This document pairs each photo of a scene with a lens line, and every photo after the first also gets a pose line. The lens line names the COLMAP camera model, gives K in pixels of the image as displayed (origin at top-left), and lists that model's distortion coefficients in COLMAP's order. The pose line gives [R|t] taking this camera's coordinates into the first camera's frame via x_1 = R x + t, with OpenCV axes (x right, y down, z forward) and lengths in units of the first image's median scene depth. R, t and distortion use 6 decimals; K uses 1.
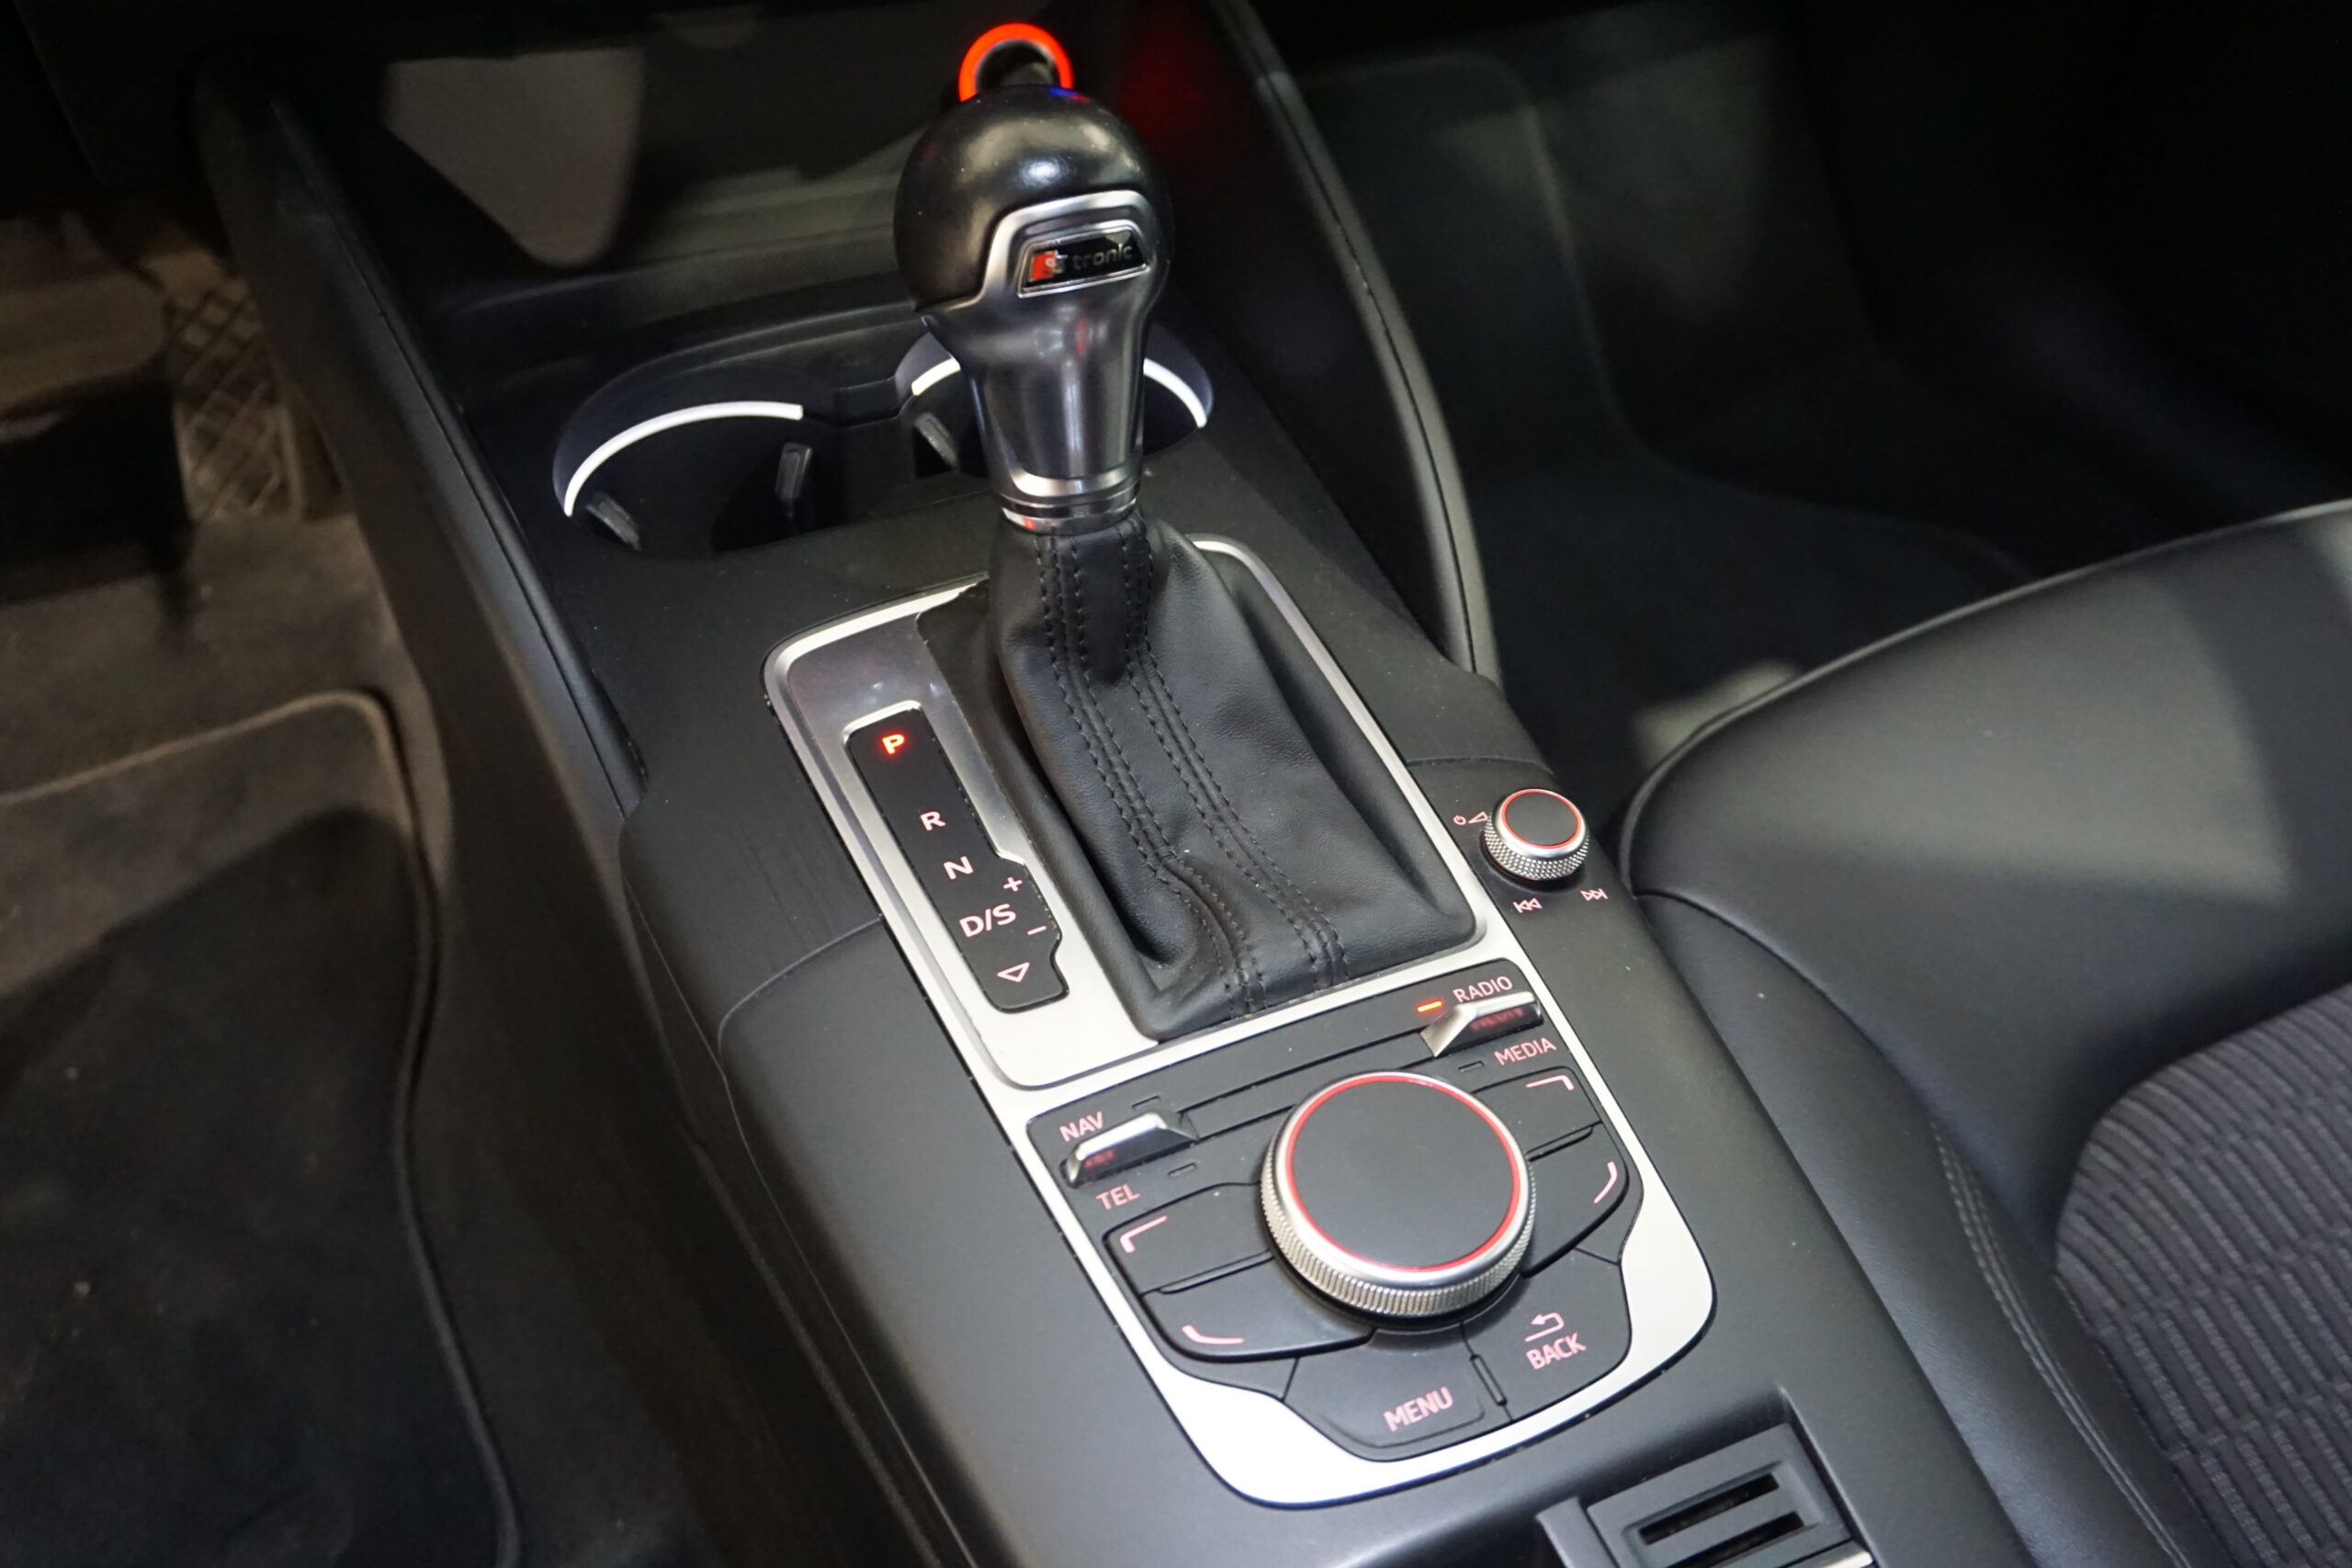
lens RADIAL K [[2067.9, 0, 1181.1], [0, 2067.9, 793.2], [0, 0, 1]] dist [-0.053630, 0.004911]
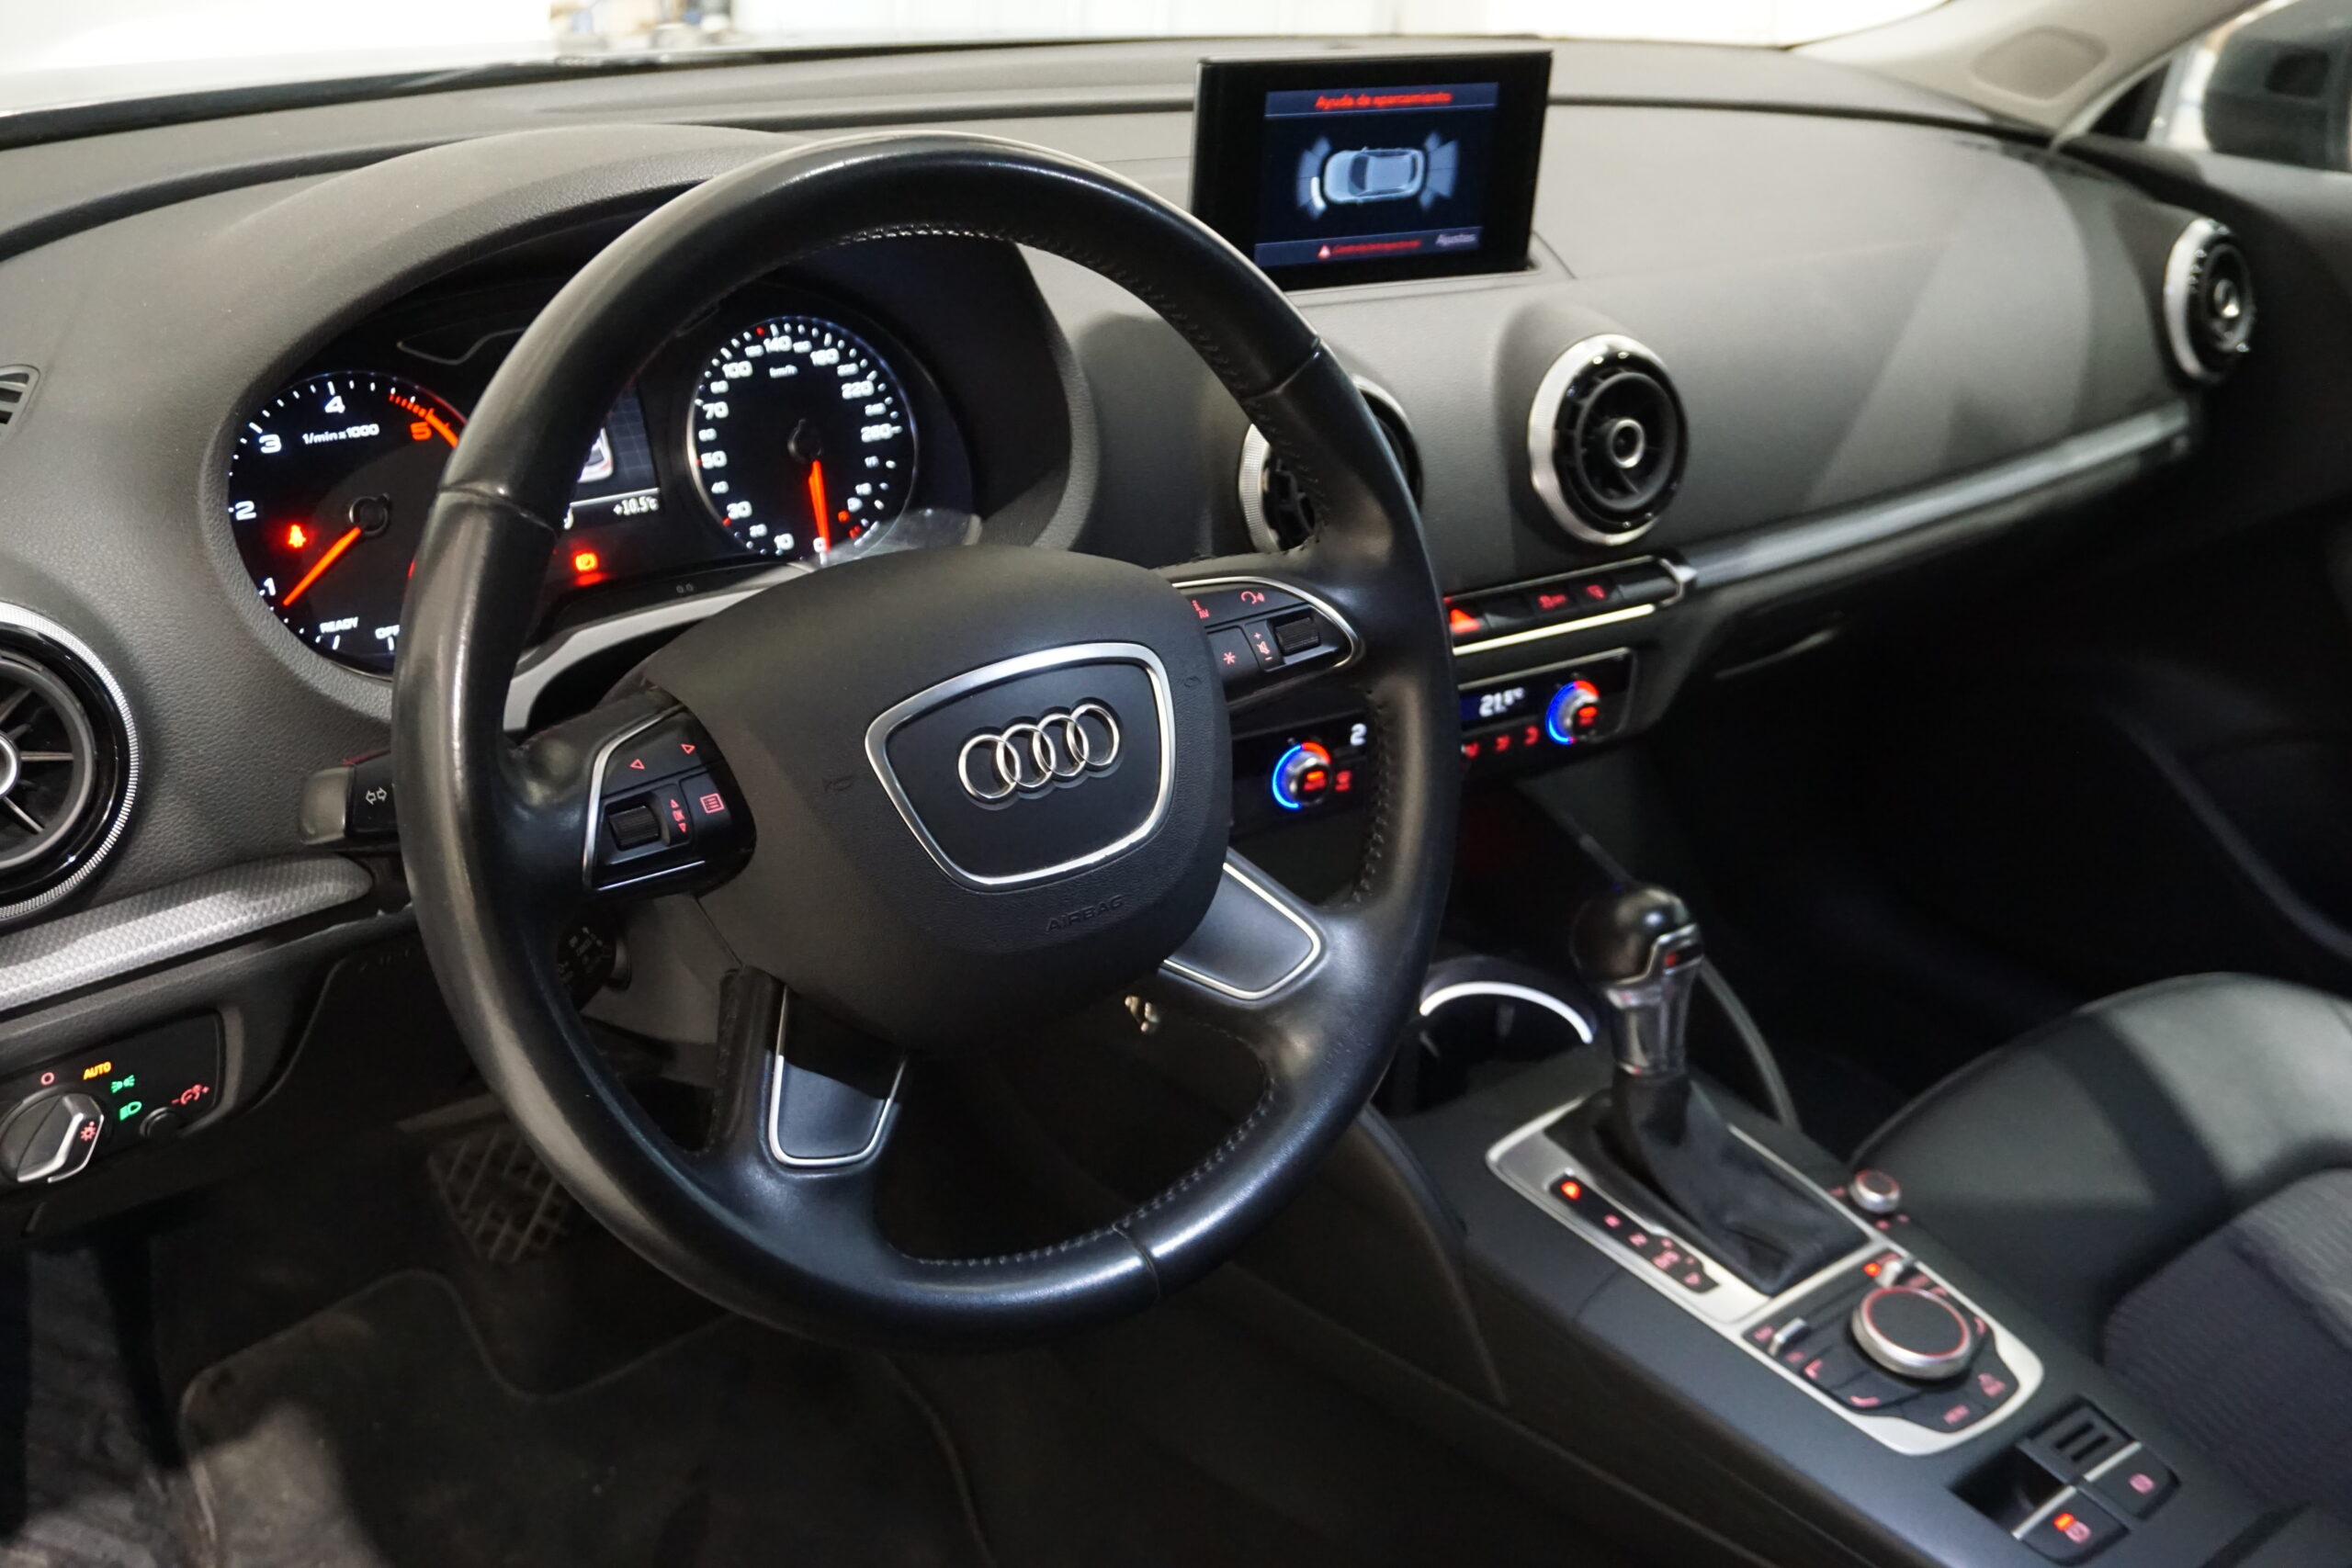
lens RADIAL K [[2317.1, 0, 1162.7], [0, 2317.1, 805.6], [0, 0, 1]] dist [-0.014252, 0.000000]
pose [[0.971566, -0.086089, 0.220562, -1.148067], [0.139690, 0.960571, -0.240398, 0.118880], [-0.191170, 0.264373, 0.945284, -1.359872]]
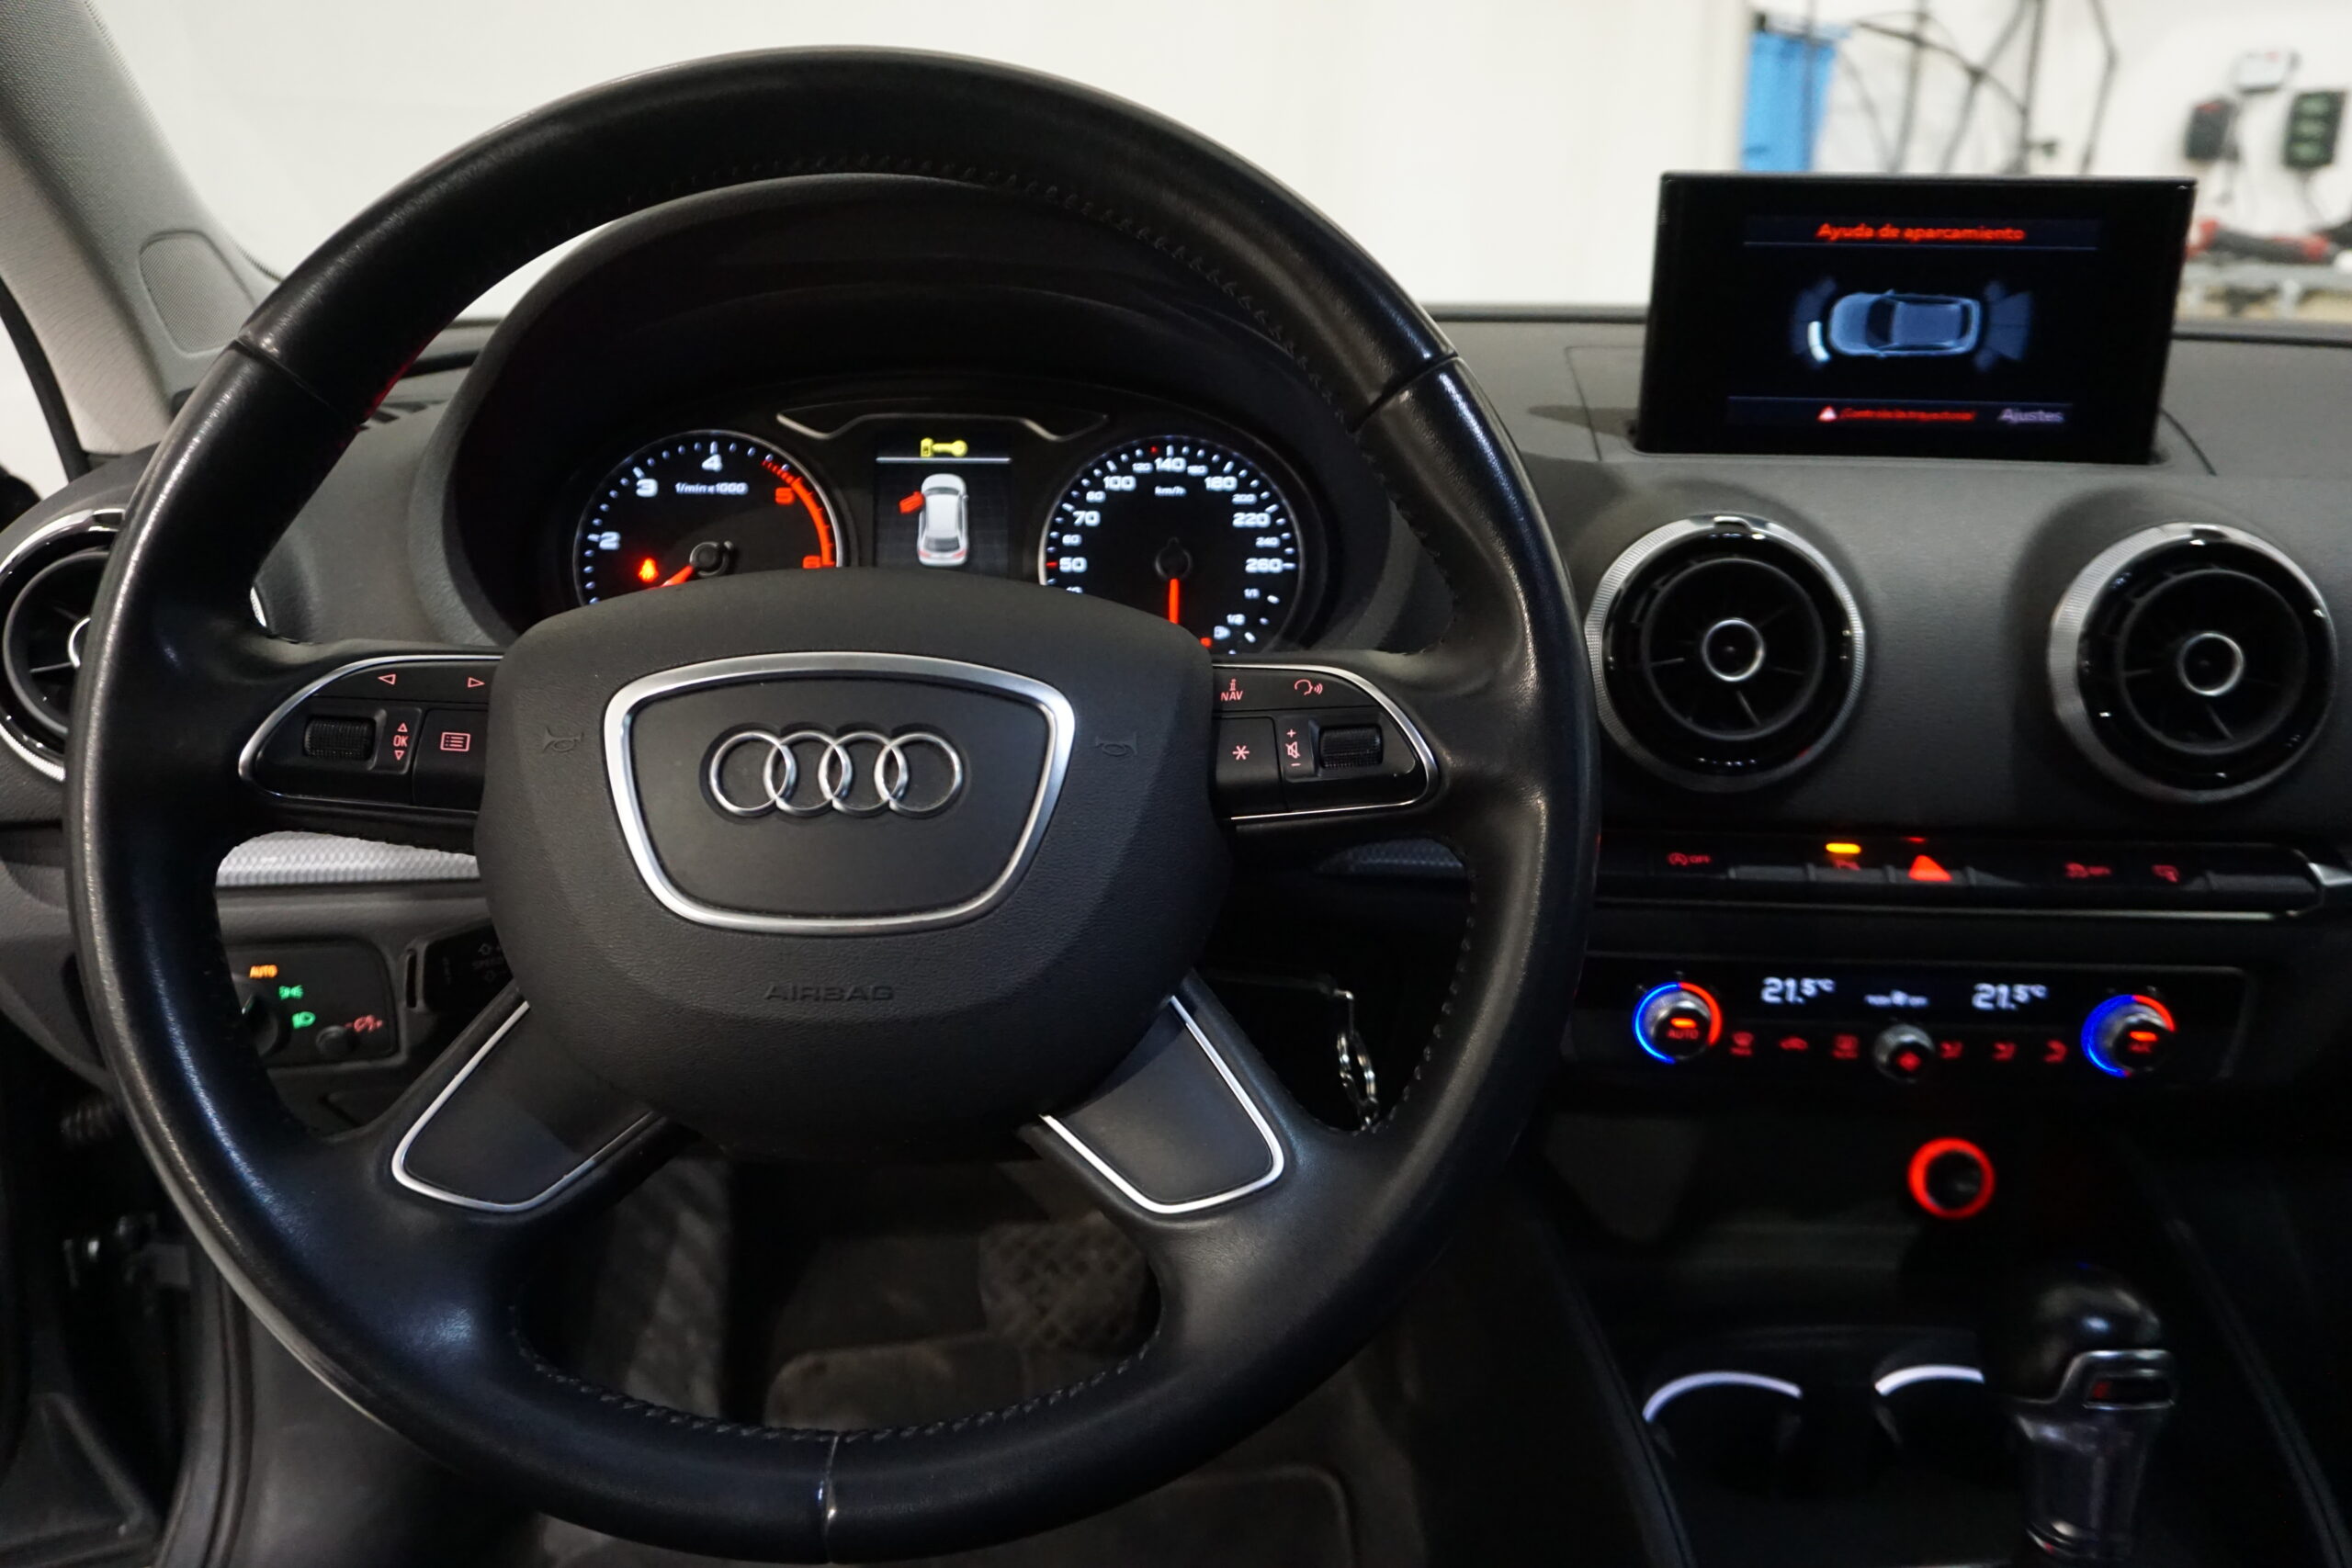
lens RADIAL K [[1691.5, 0, 1168.6], [0, 1691.5, 784.6], [0, 0, 1]] dist [-0.035951, 0.010497]
pose [[0.921182, 0.086363, -0.379427, -0.267091], [-0.239409, 0.894463, -0.377651, -0.023227], [0.306768, 0.438723, 0.844639, -0.454227]]
